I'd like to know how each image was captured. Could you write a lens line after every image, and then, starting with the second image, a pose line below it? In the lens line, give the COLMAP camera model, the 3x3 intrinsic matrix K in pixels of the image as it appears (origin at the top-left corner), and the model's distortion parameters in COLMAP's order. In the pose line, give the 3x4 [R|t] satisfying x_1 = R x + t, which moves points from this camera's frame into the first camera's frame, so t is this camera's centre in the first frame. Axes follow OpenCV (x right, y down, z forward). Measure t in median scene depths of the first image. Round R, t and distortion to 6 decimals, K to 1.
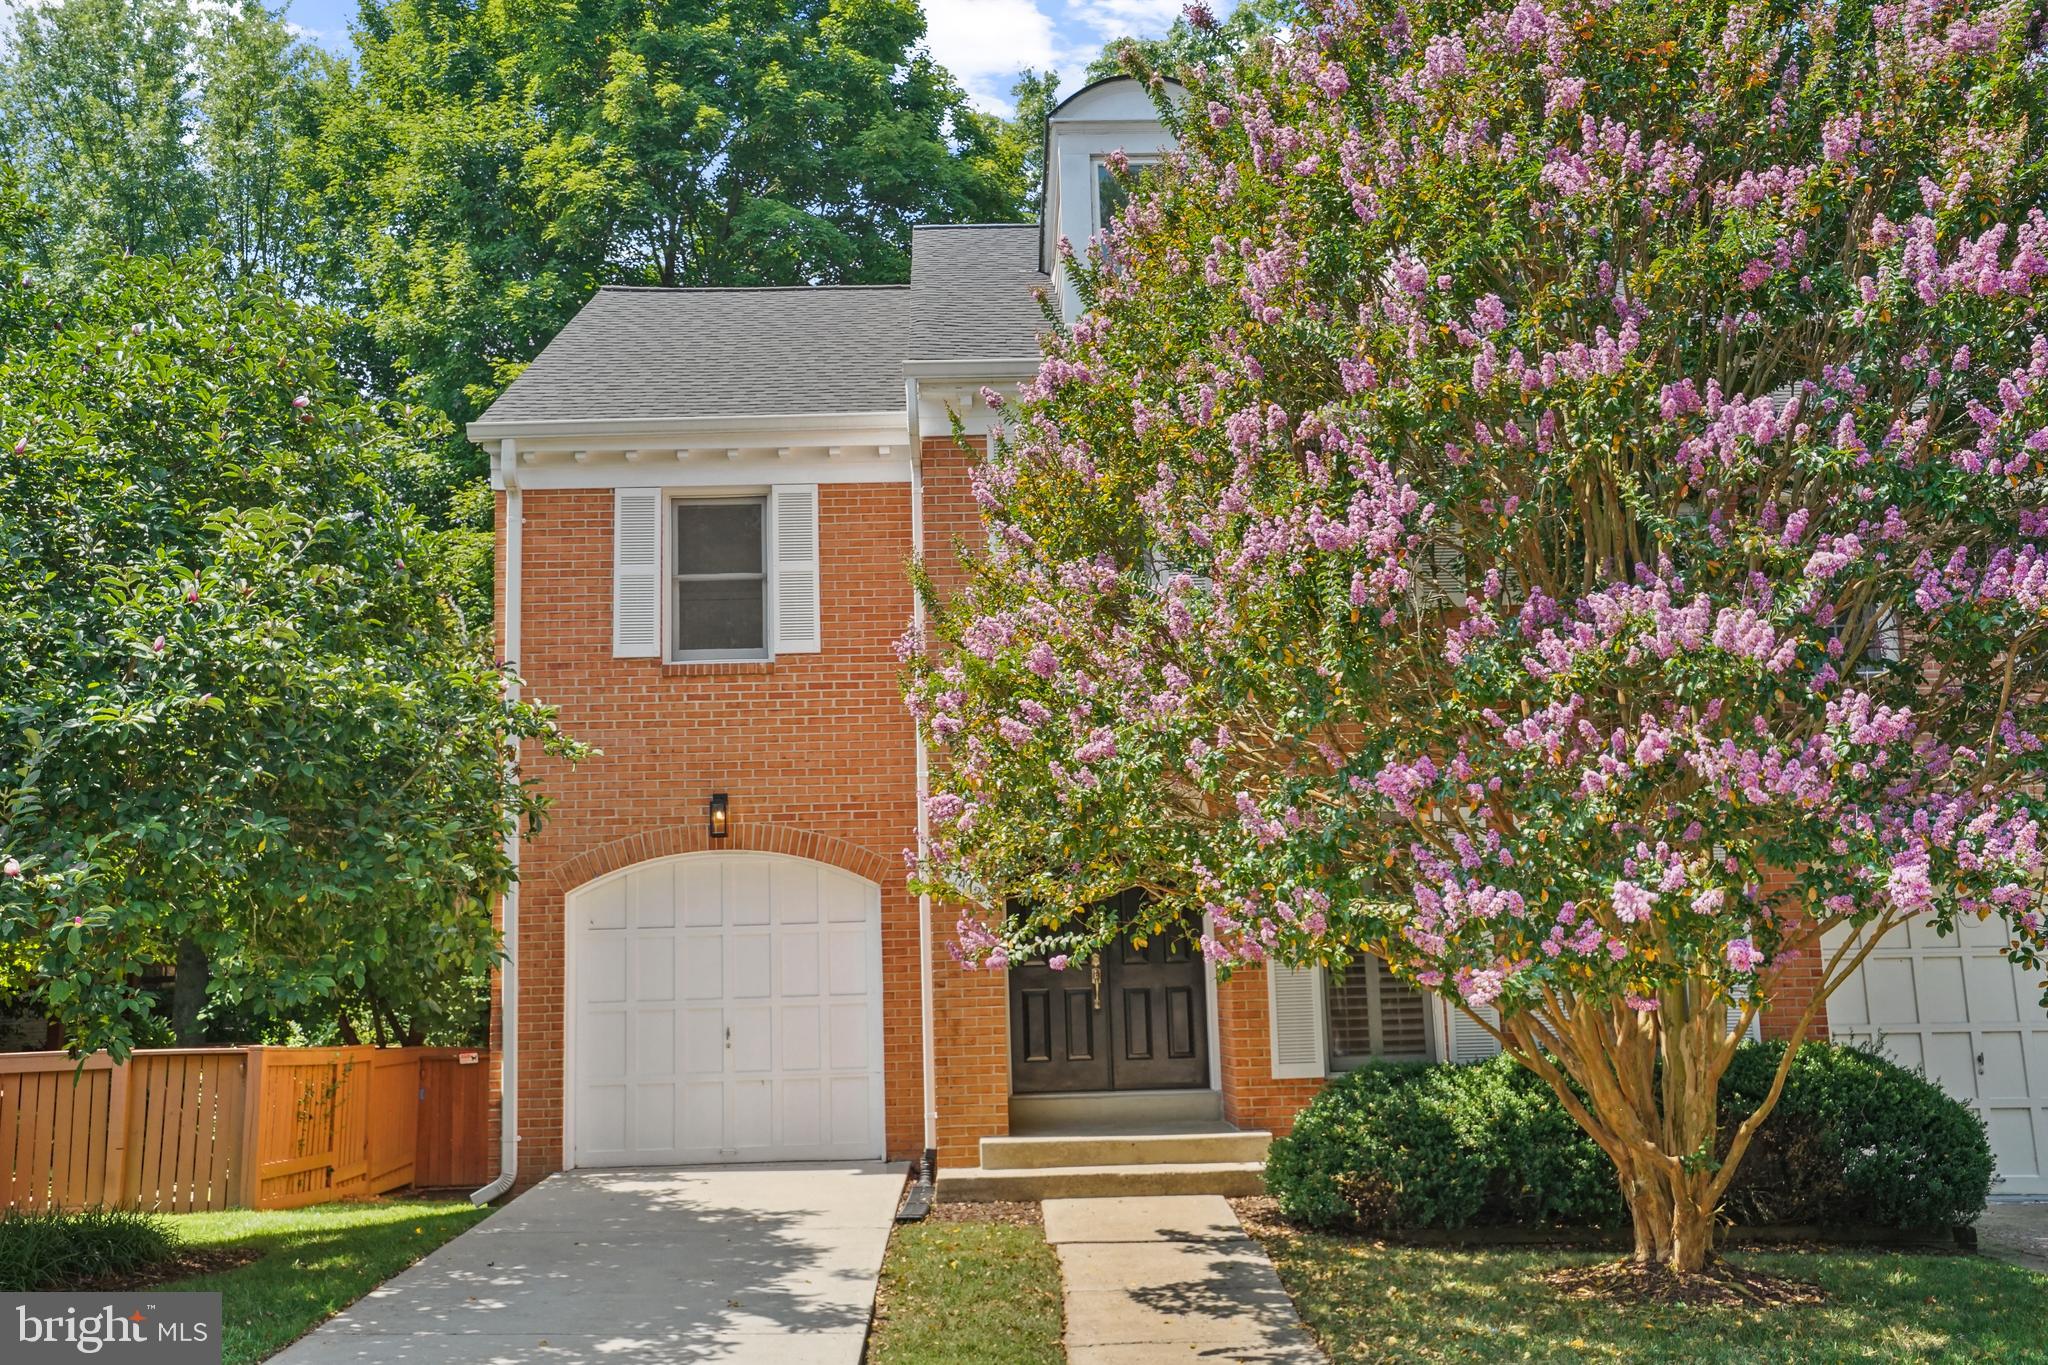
lens RADIAL K [[1713.3, 0, 1018.4], [0, 1713.3, 684.0], [0, 0, 1]] dist [0.006395, 0.000690]
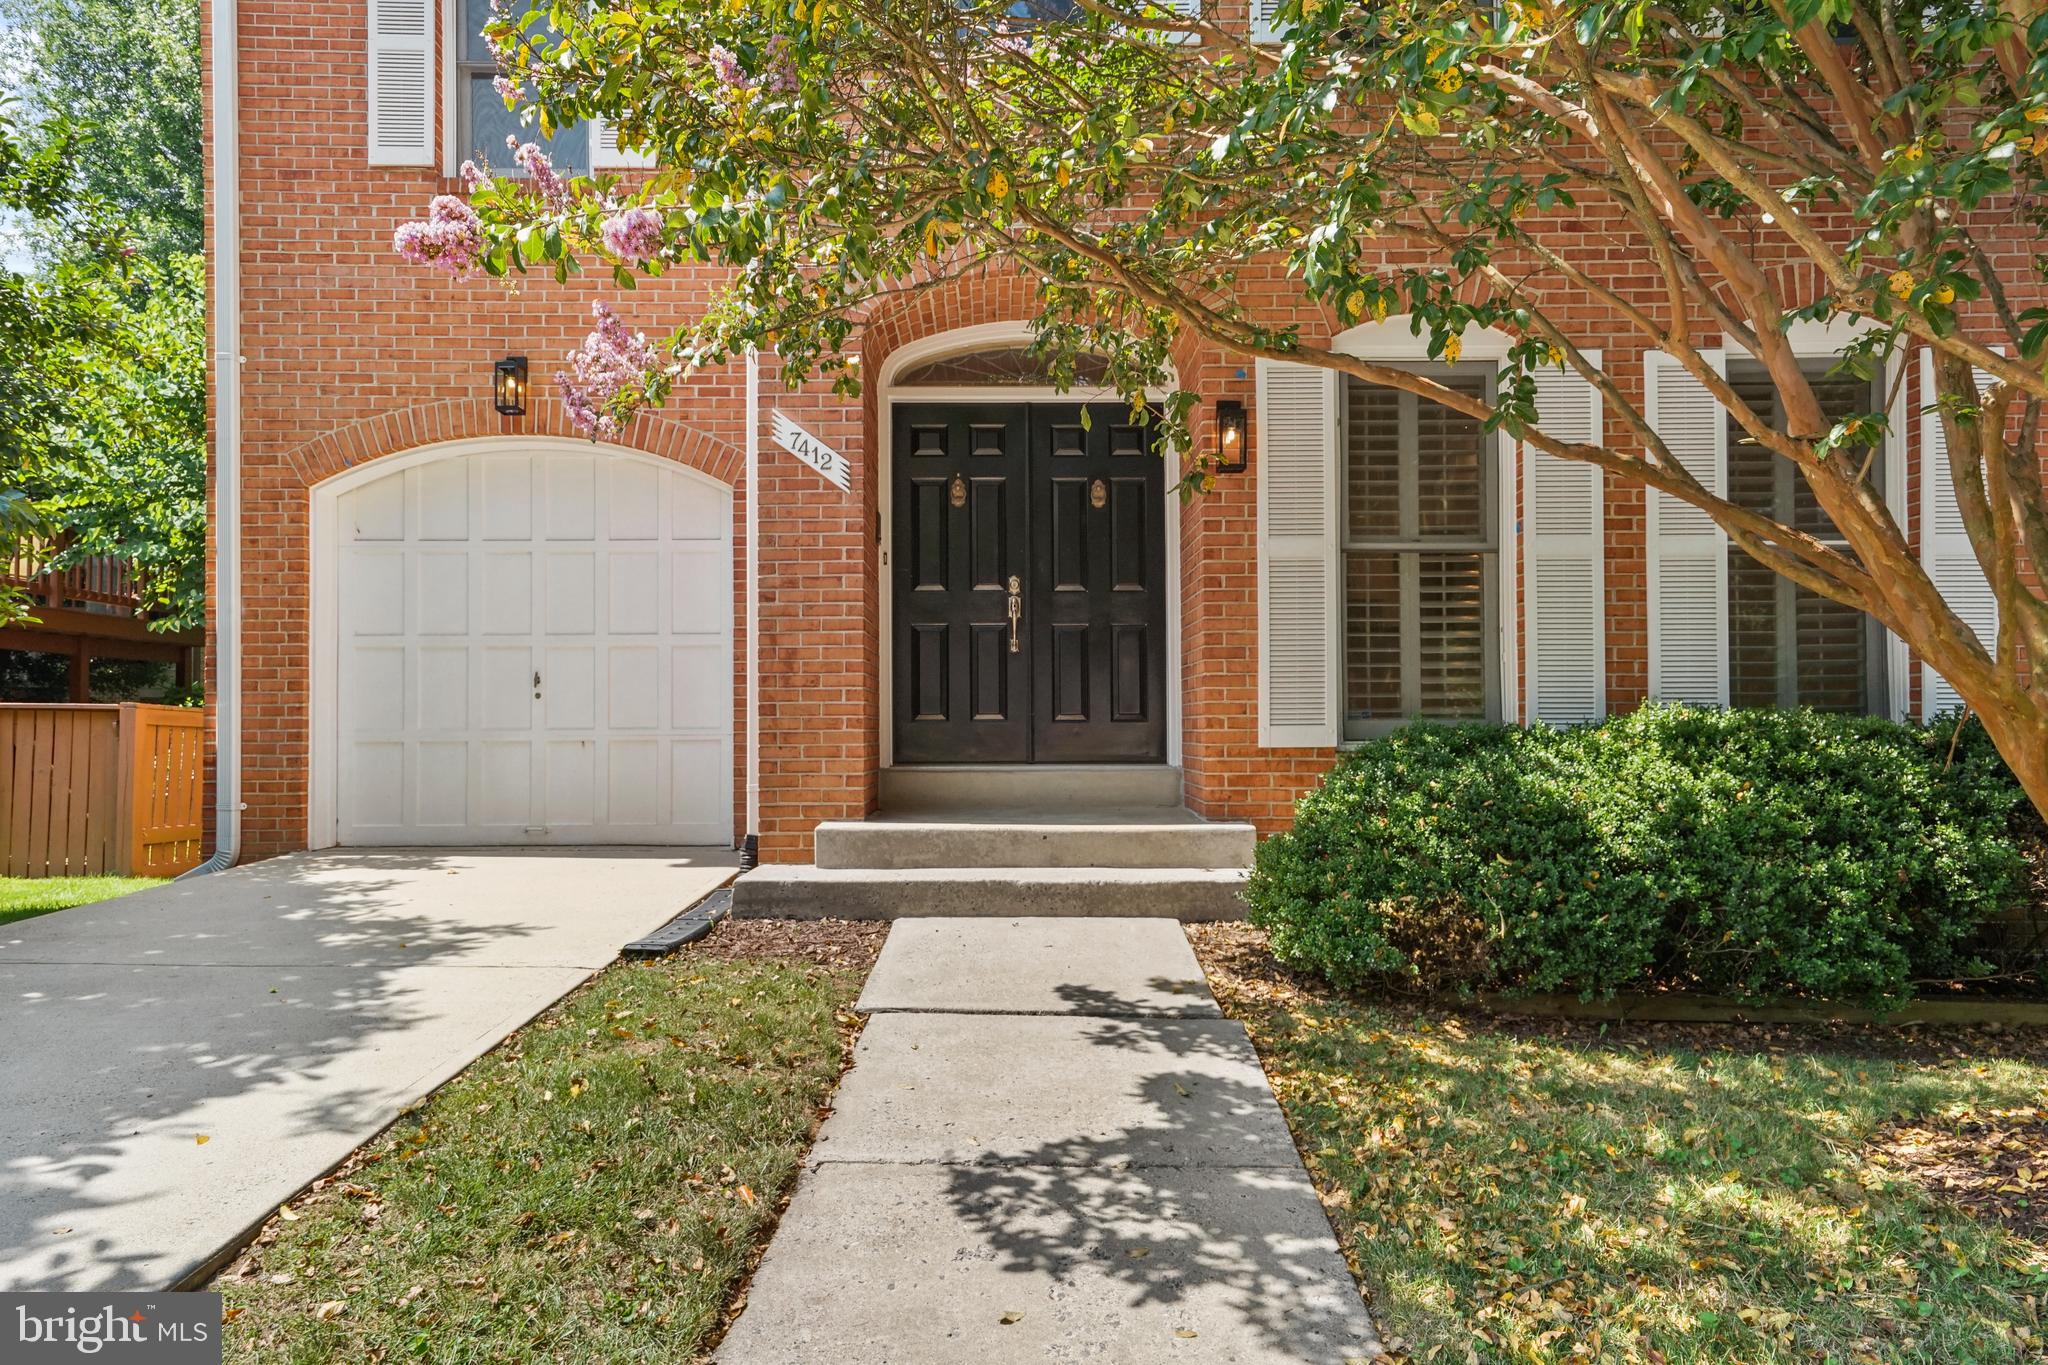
lens RADIAL K [[1250.8, 0, 1028.4], [0, 1250.8, 686.2], [0, 0, 1]] dist [0.001092, 0.000294]
pose [[0.999640, 0.025262, -0.009091, 0.067903], [-0.023617, 0.988434, 0.149800, 0.148578], [0.012770, -0.149531, 0.988675, 0.568661]]
